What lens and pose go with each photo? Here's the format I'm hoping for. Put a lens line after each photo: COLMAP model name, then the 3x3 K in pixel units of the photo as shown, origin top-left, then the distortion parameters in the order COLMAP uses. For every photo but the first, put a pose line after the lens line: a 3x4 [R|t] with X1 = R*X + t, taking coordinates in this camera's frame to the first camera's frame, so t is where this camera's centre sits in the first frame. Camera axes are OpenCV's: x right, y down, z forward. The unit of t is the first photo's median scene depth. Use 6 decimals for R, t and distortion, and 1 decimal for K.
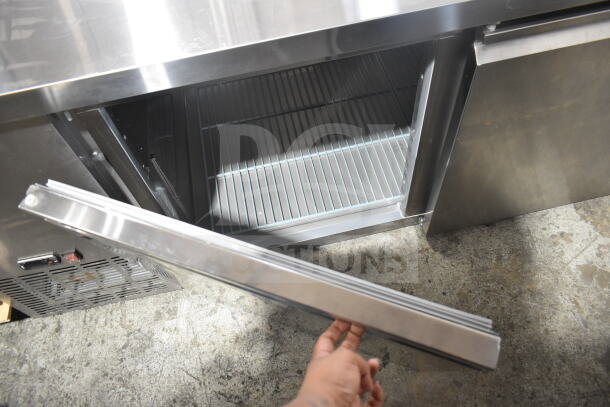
lens RADIAL K [[468.5, 0, 305.4], [0, 468.5, 202.5], [0, 0, 1]] dist [-0.007237, -0.004615]
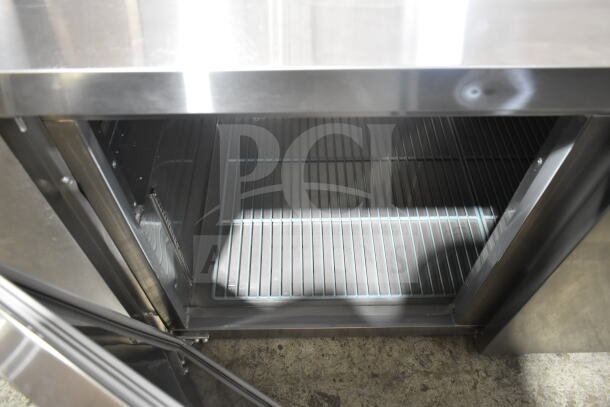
lens RADIAL K [[468.5, 0, 304.5], [0, 468.5, 204.8], [0, 0, 1]] dist [-0.007237, -0.004615]
pose [[0.978942, 0.197506, -0.051607, -0.033288], [-0.200638, 0.977516, -0.064861, -0.061056], [0.037636, 0.073849, 0.996559, 0.202283]]
